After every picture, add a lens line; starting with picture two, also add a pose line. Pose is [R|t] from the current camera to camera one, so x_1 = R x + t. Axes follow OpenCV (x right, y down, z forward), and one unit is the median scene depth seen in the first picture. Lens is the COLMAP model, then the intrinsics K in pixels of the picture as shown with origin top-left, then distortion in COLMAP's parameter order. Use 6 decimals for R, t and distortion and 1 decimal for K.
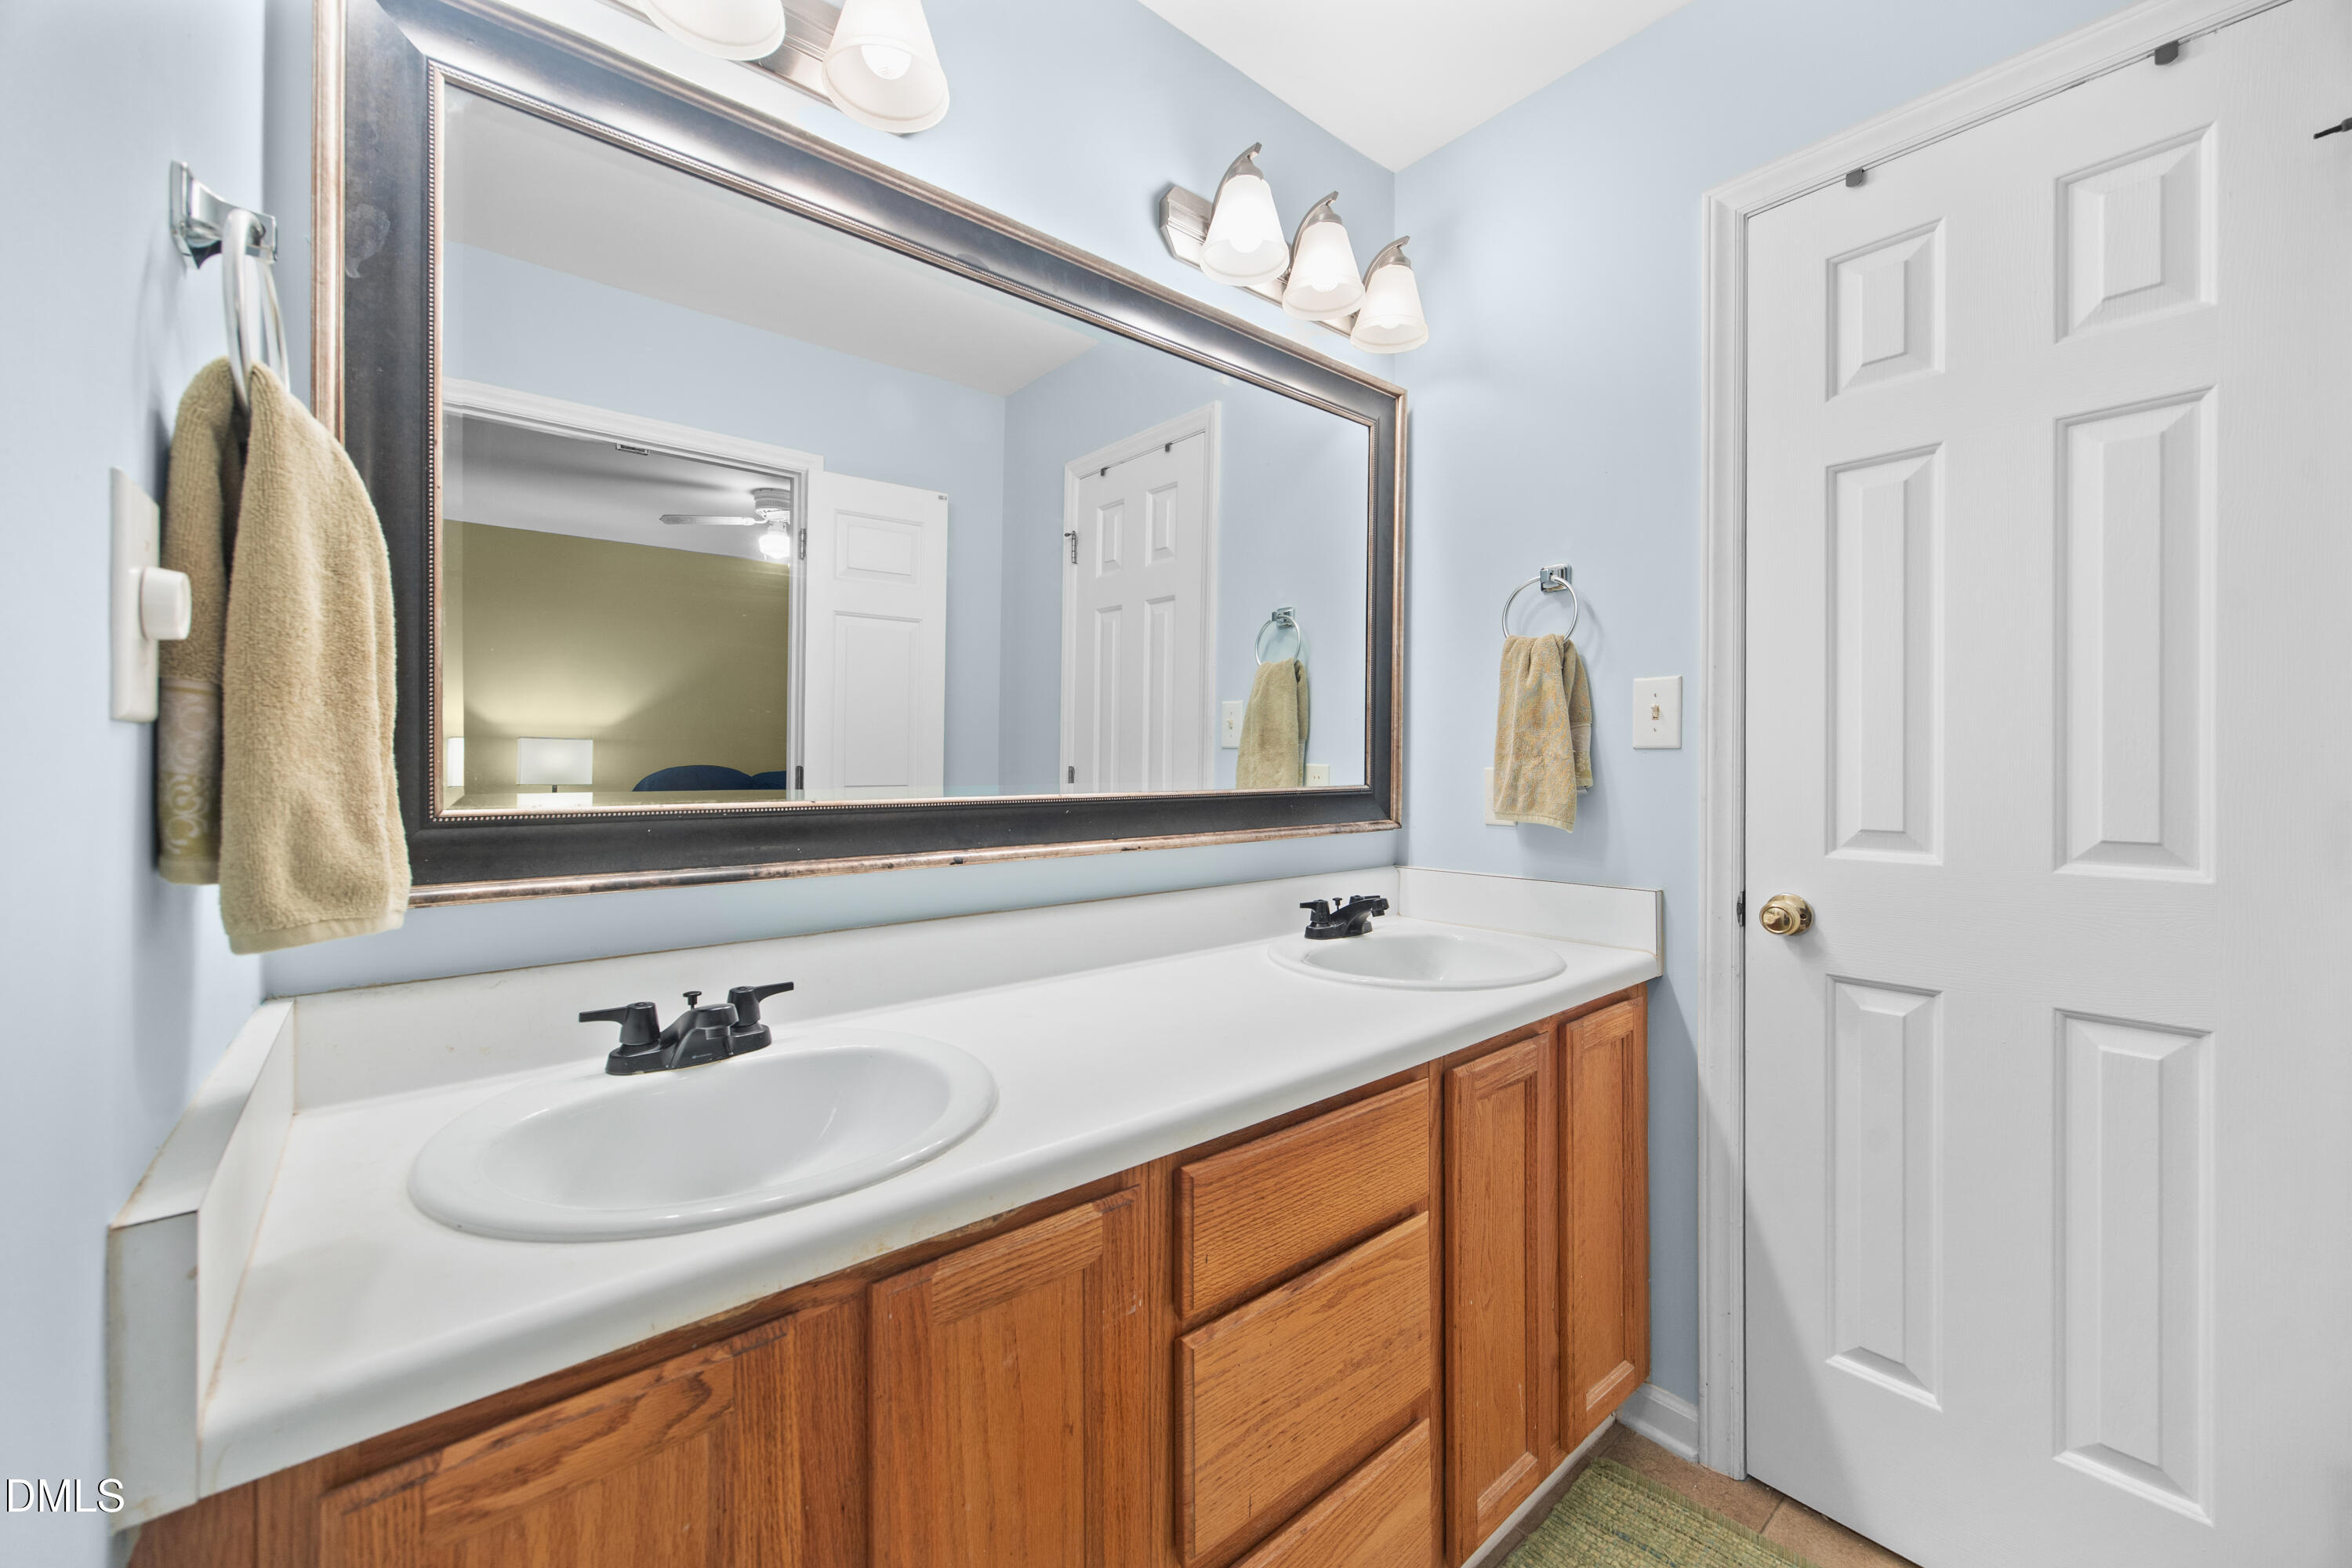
lens RADIAL K [[925.3, 0, 1189.8], [0, 925.3, 774.6], [0, 0, 1]] dist [0.002234, 0.000260]
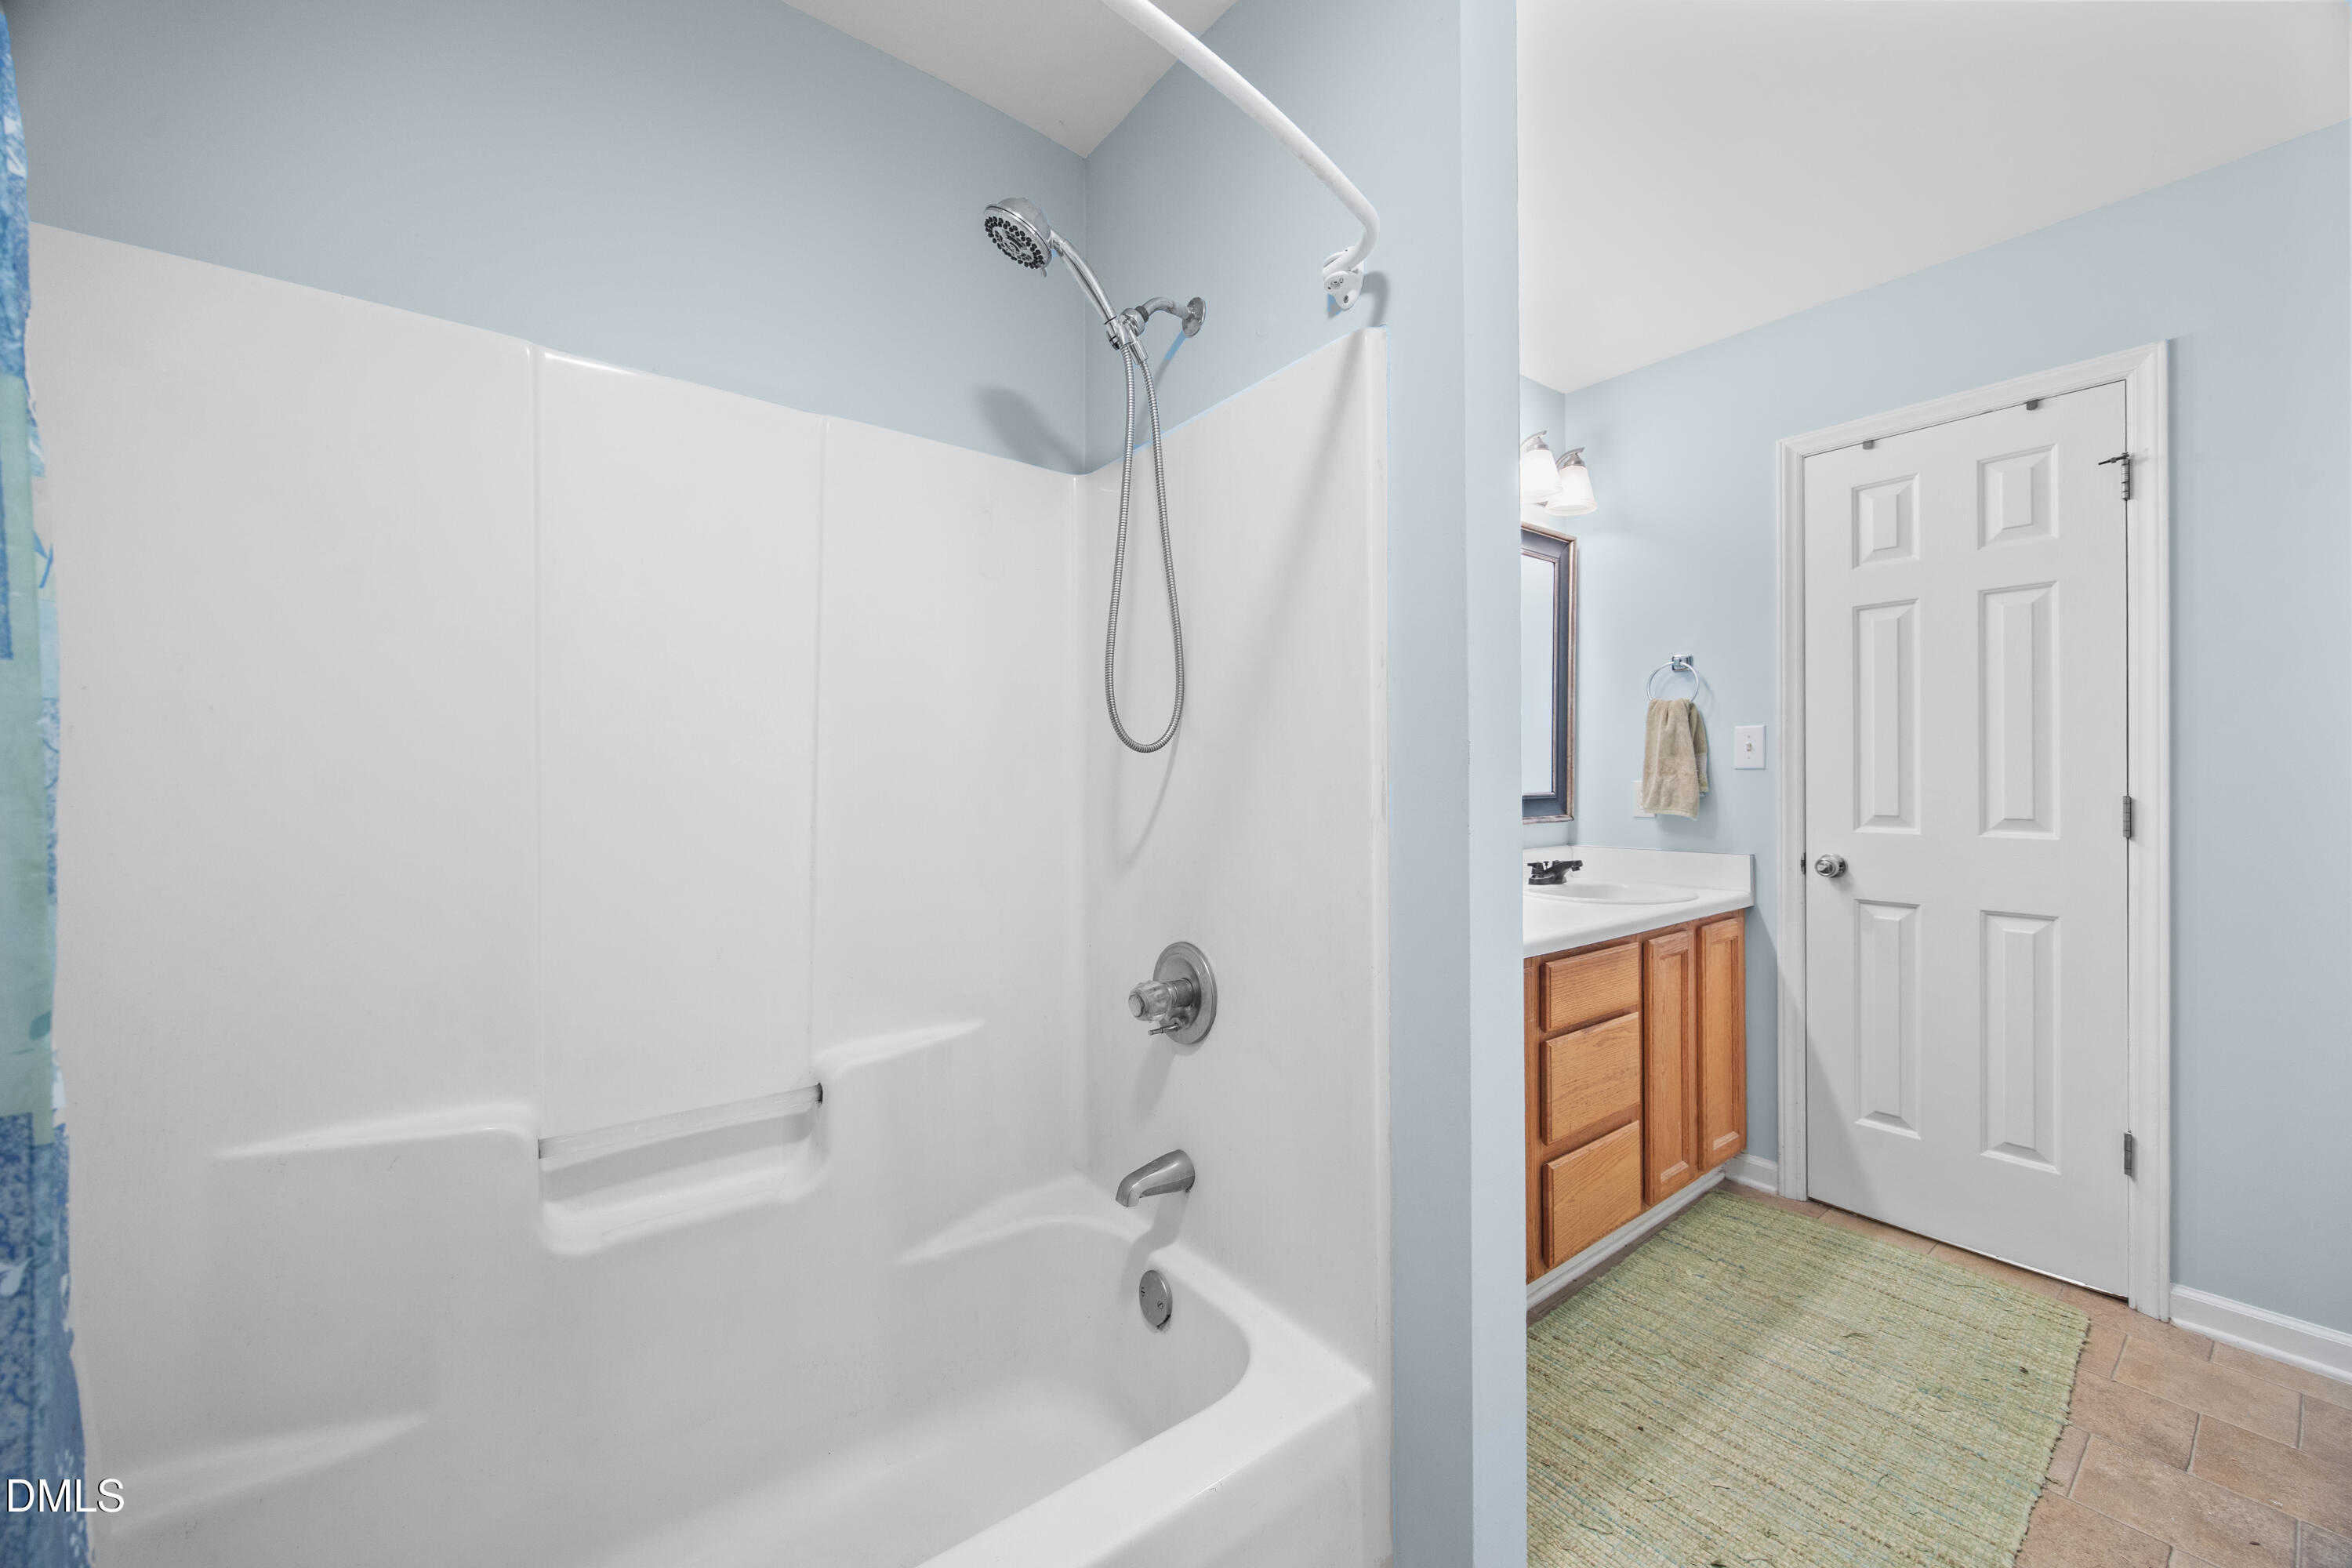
lens RADIAL K [[908.1, 0, 1181.8], [0, 908.1, 787.2], [0, 0, 1]] dist [-0.001858, 0.000058]
pose [[0.998668, -0.003445, -0.051480, -0.476488], [0.003297, 0.999990, -0.002962, 0.006800], [0.051490, 0.002788, 0.998670, -0.751915]]
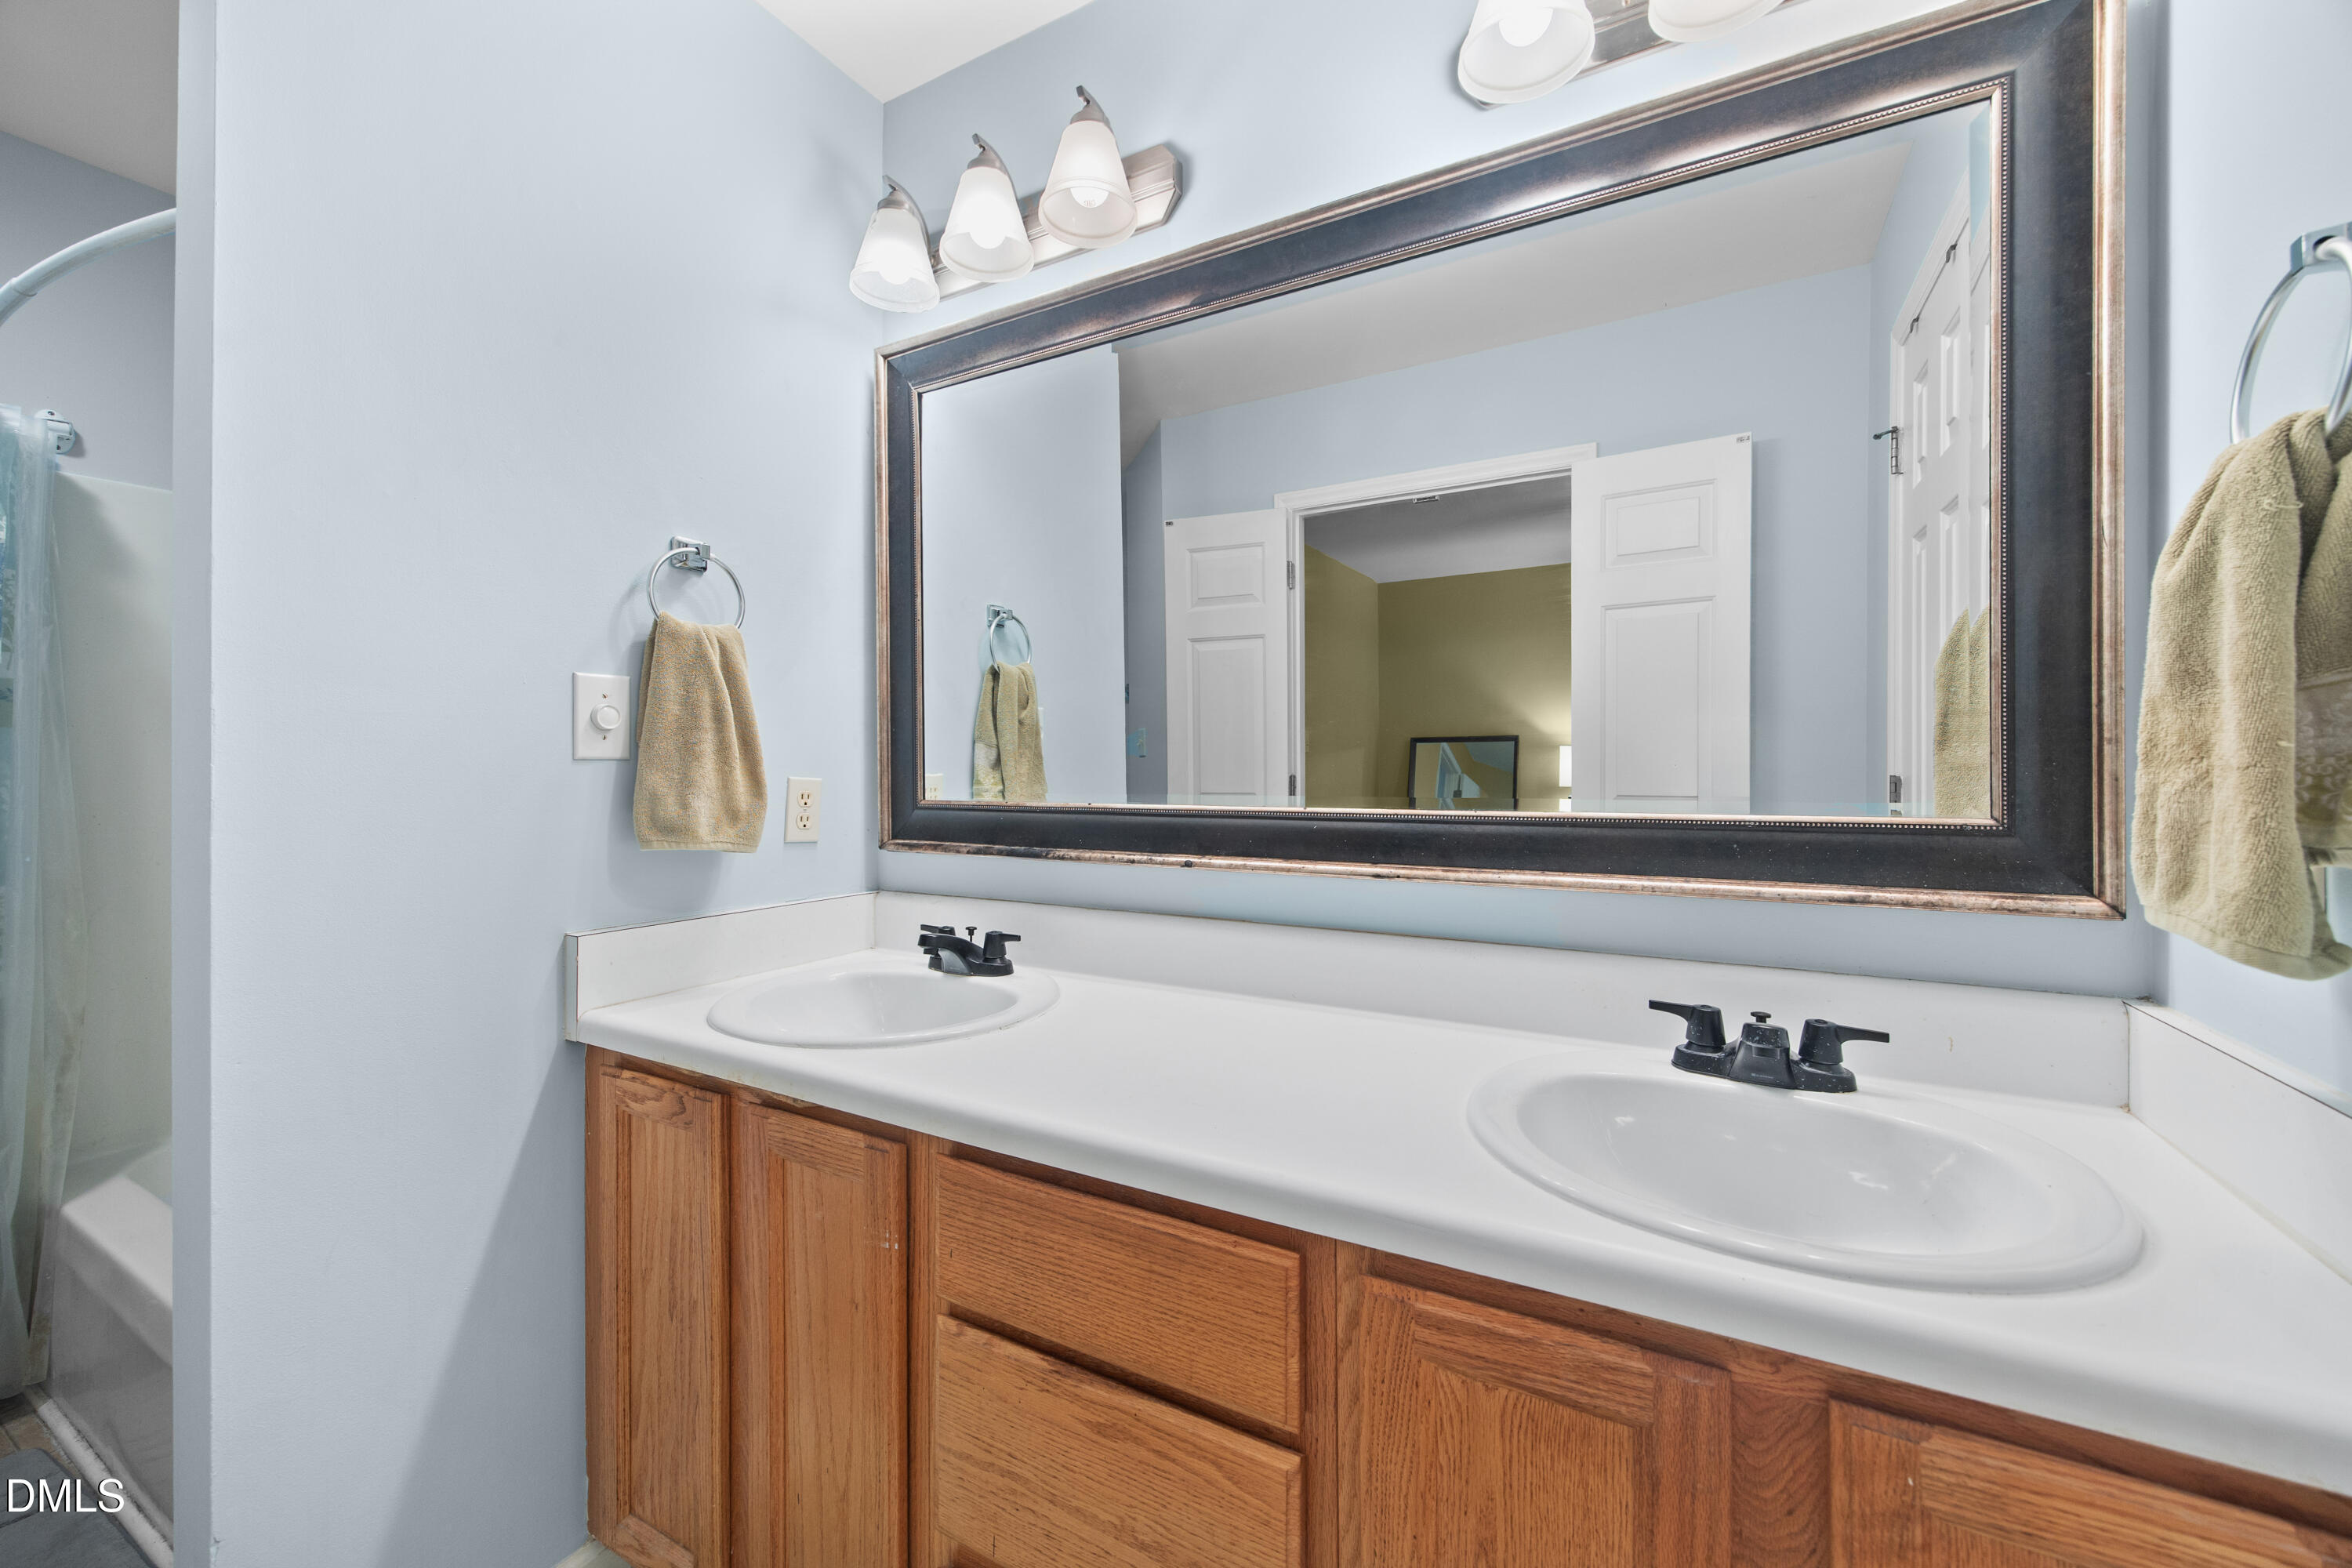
lens RADIAL K [[924.8, 0, 1174.2], [0, 924.8, 774.4], [0, 0, 1]] dist [0.002562, 0.000066]
pose [[0.337214, 0.006137, -0.941408, 0.684864], [-0.009246, 0.999952, 0.003206, -0.013104], [0.941383, 0.007623, 0.337254, 0.560204]]
